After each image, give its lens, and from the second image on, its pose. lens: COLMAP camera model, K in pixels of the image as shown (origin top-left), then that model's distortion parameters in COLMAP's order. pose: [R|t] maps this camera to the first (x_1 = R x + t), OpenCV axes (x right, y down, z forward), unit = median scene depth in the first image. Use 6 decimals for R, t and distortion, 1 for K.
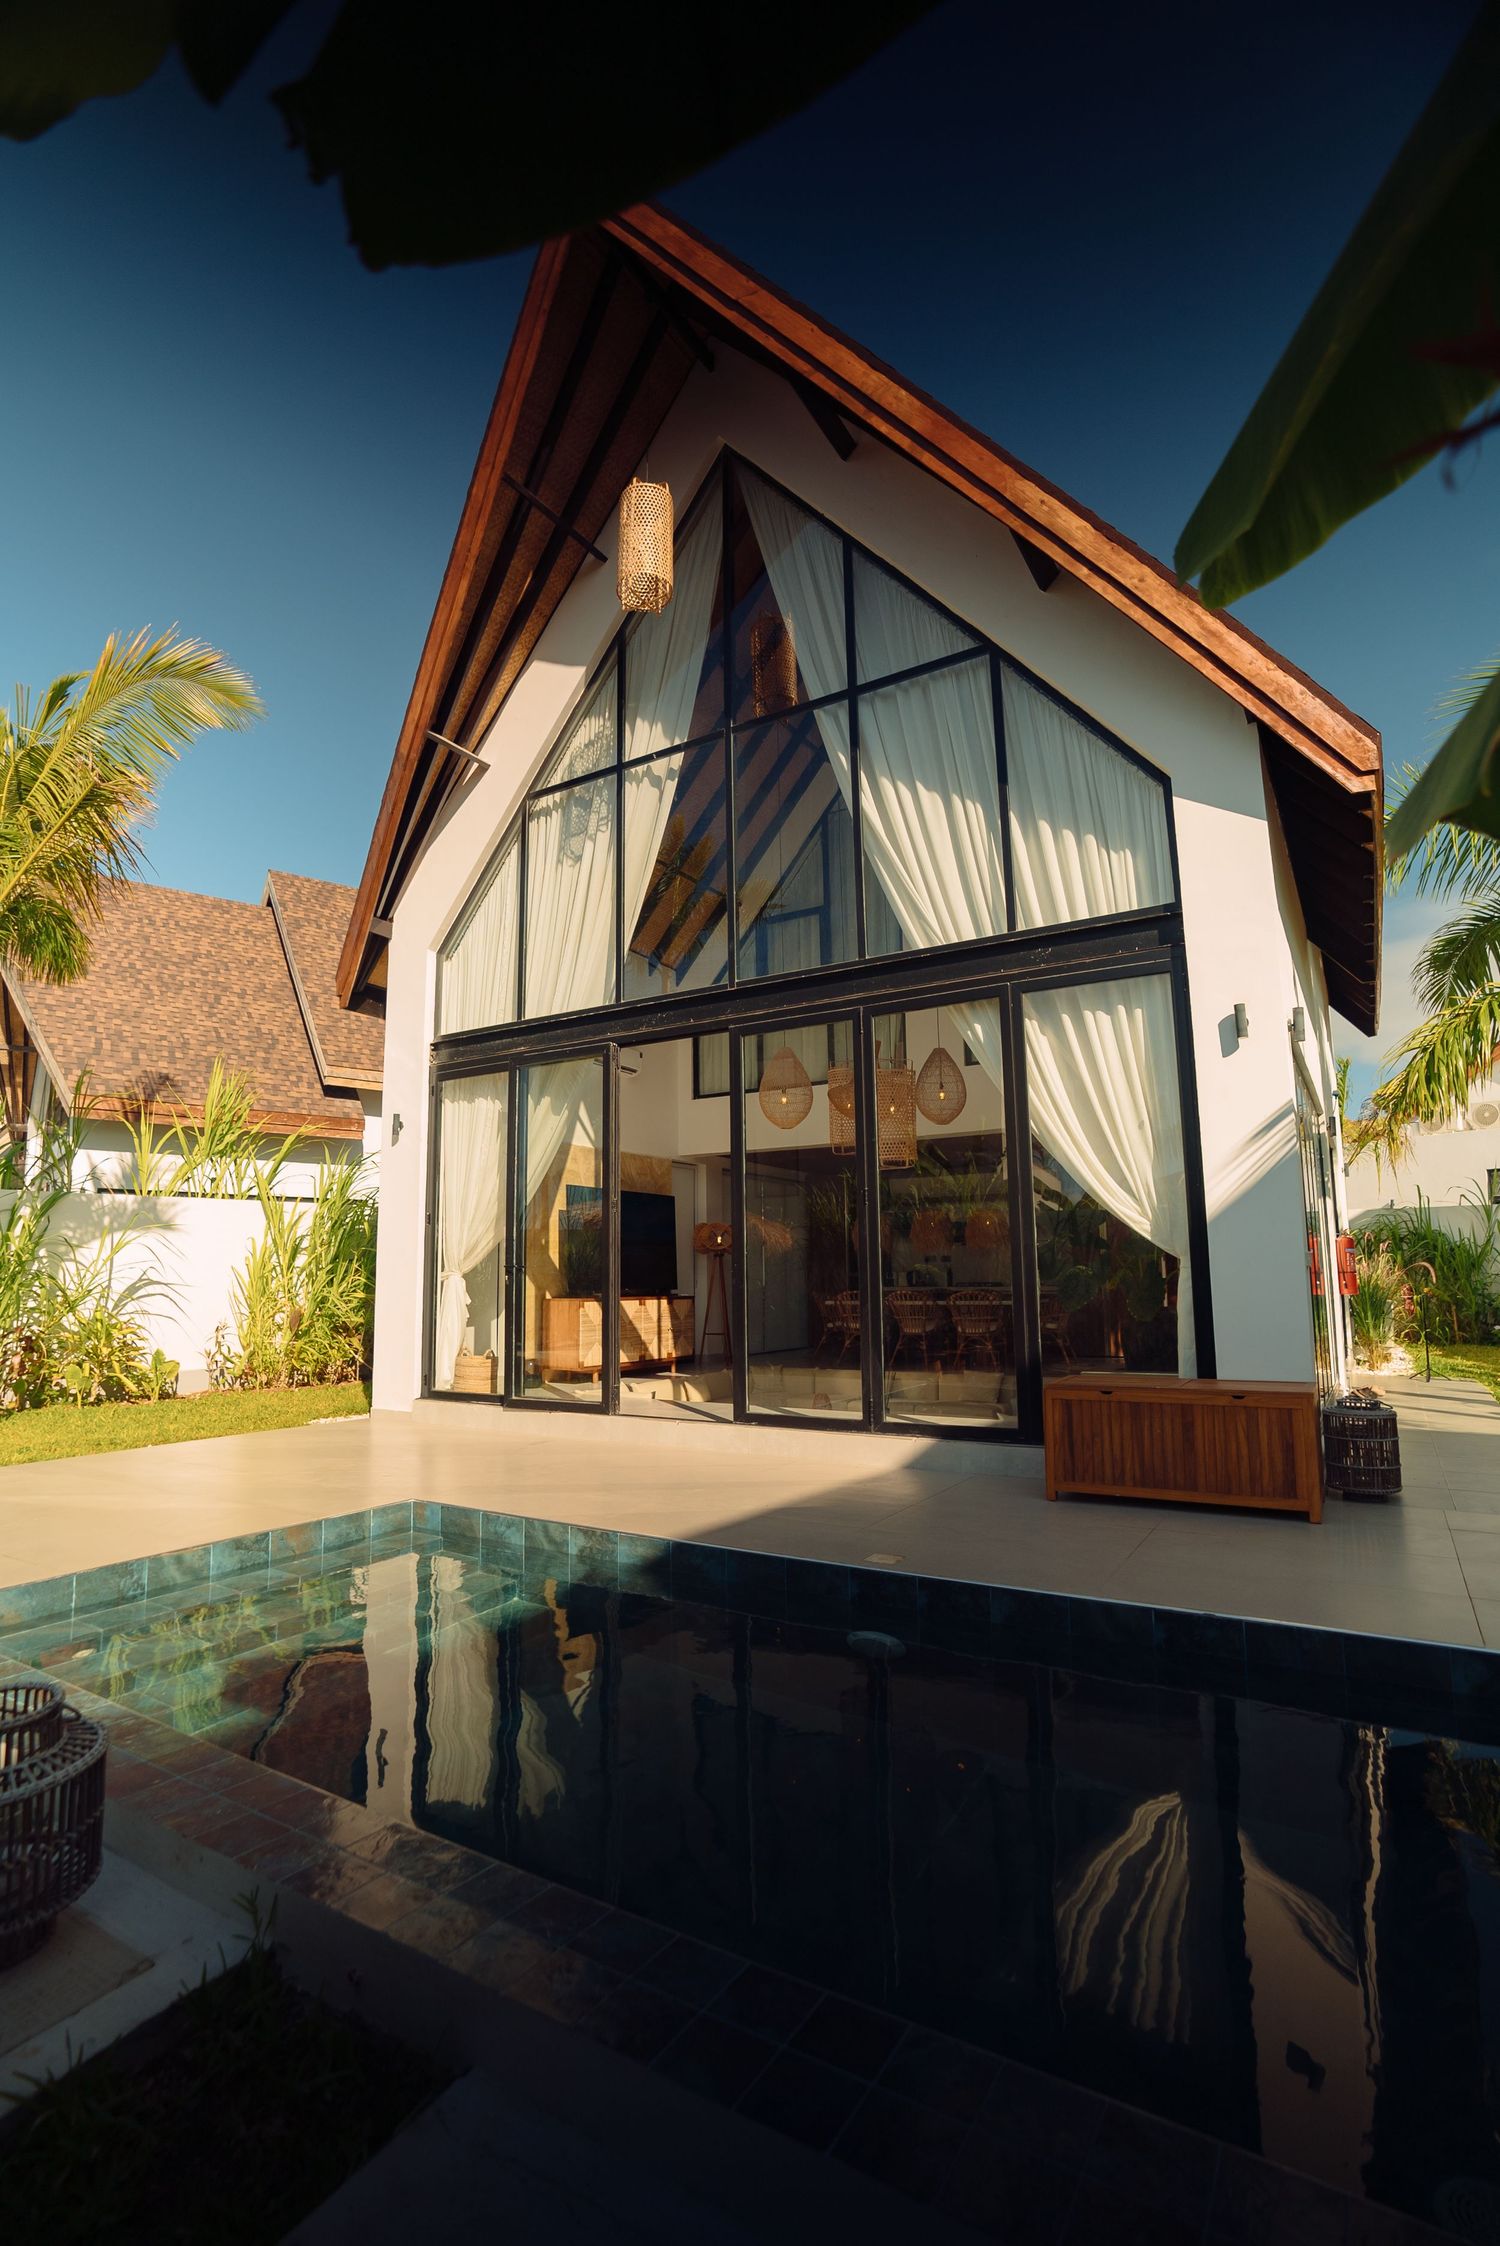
lens RADIAL K [[1041.9, 0, 729.5], [0, 1041.9, 1128.2], [0, 0, 1]] dist [-0.068463, 0.029506]
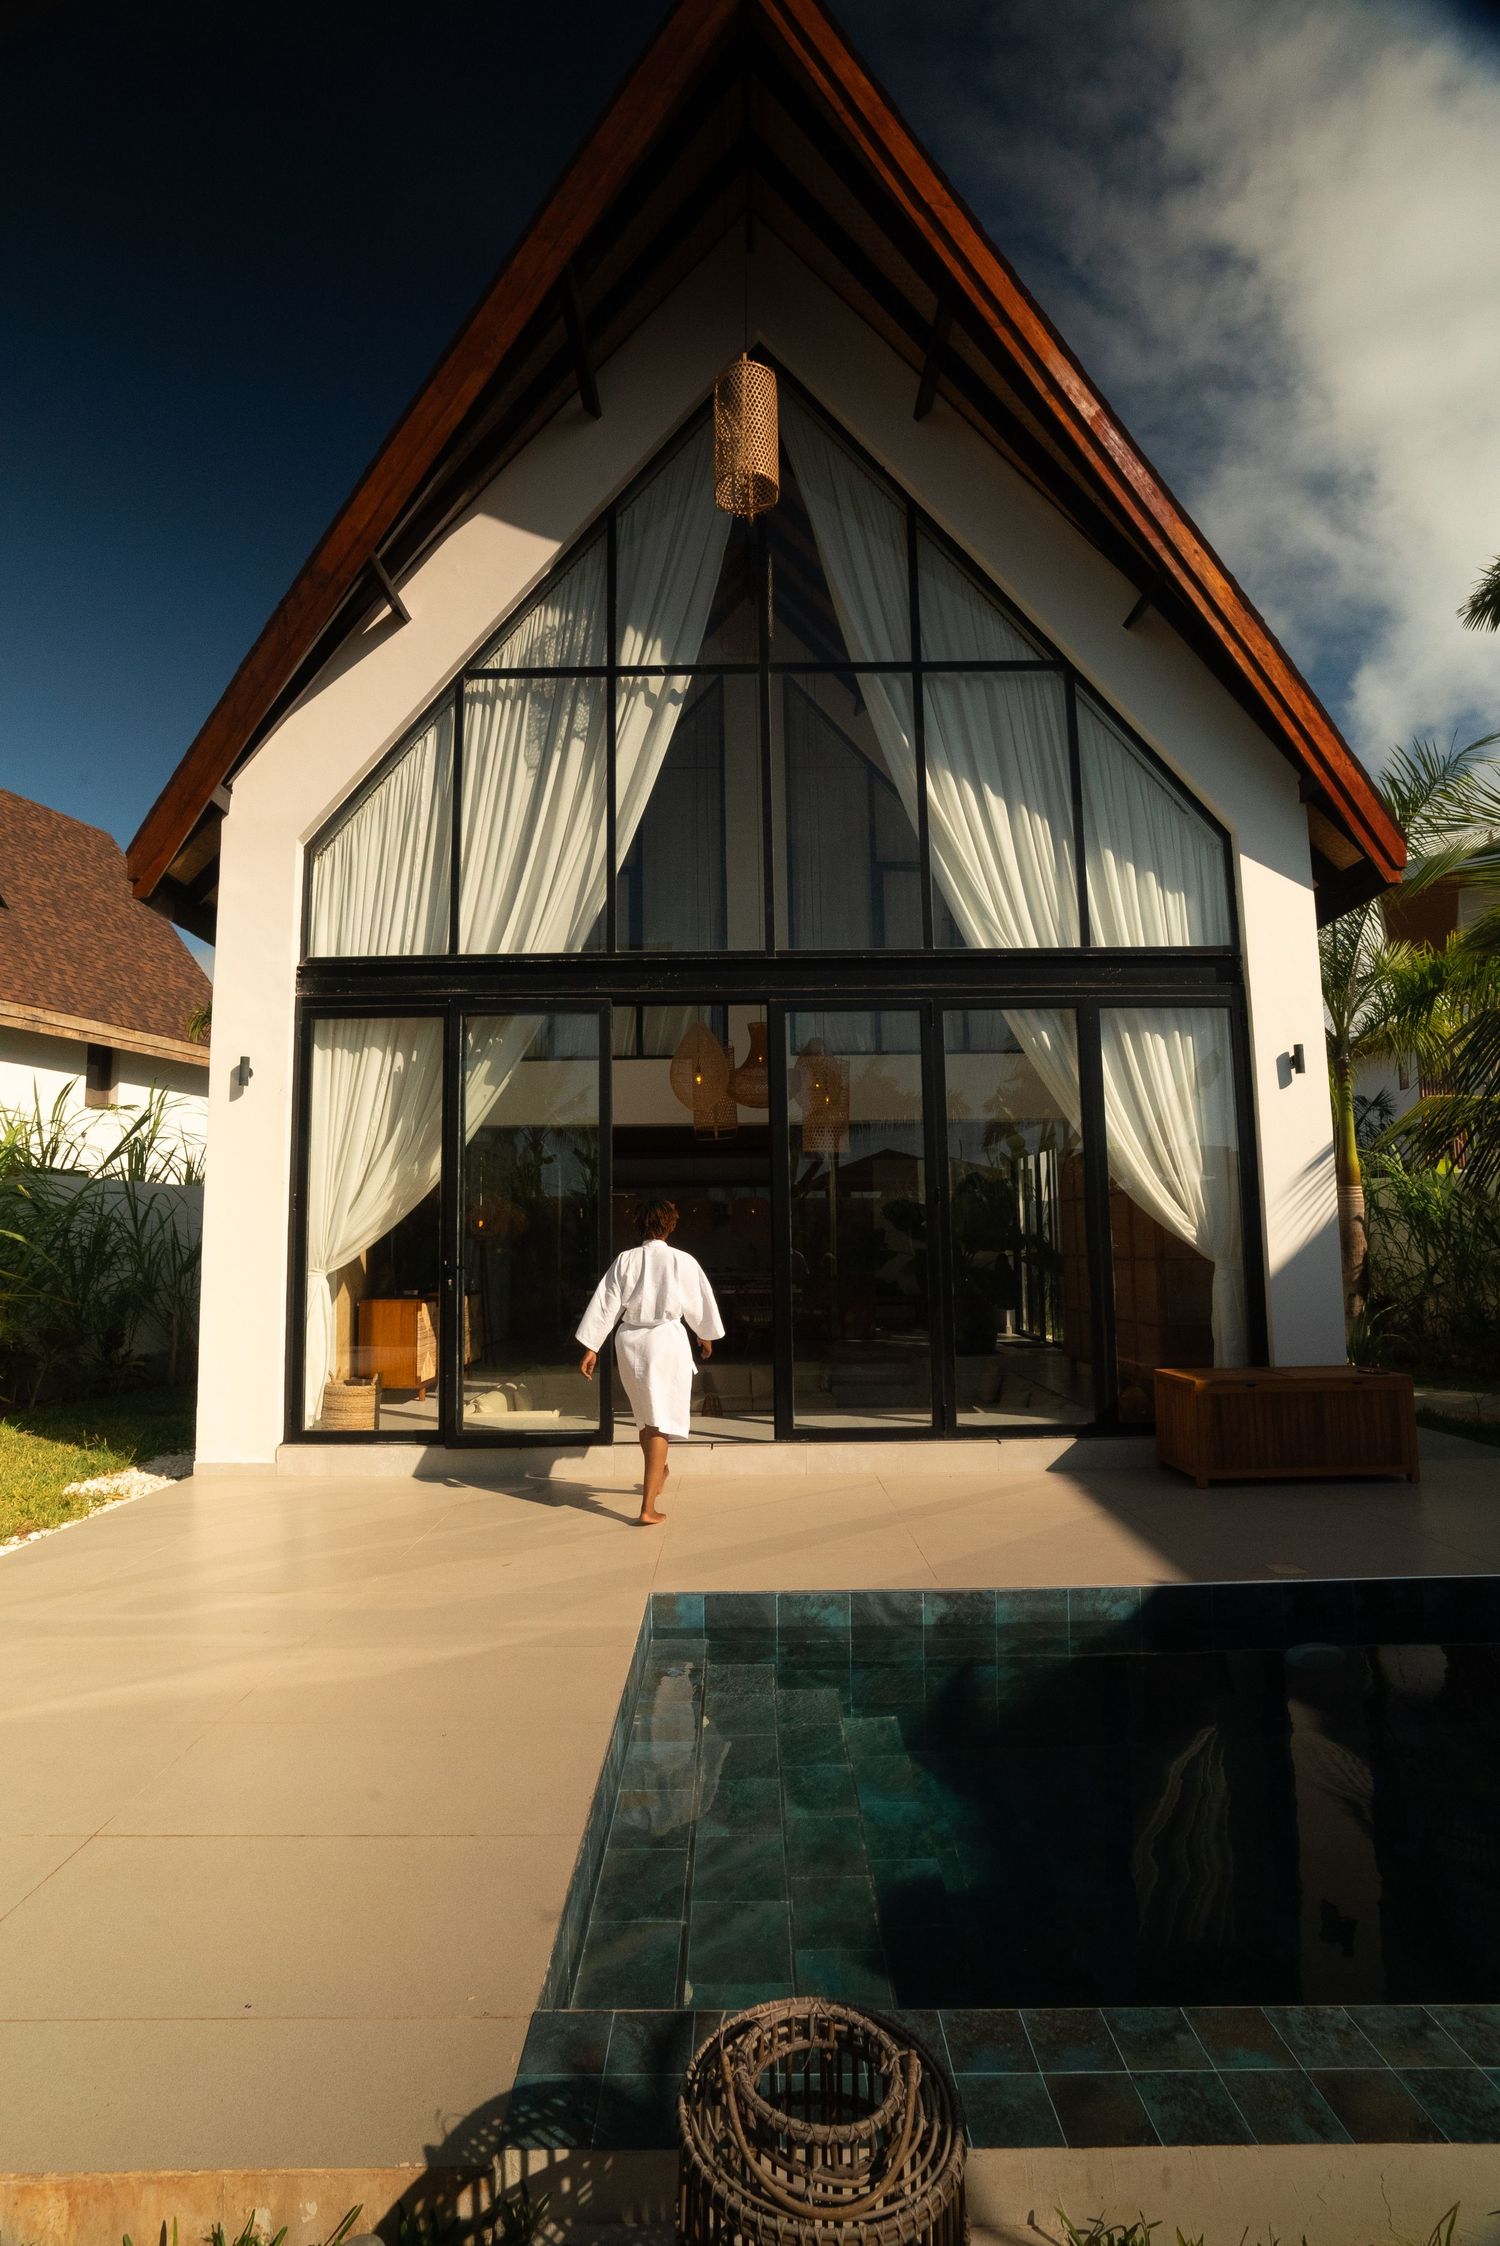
lens RADIAL K [[1041.9, 0, 729.5], [0, 1041.9, 1128.2], [0, 0, 1]] dist [-0.068463, 0.029506]
pose [[0.857652, 0.056069, 0.511165, -0.447957], [-0.070541, 0.997469, 0.008944, 0.006399], [-0.509370, -0.043729, 0.859436, 0.226933]]
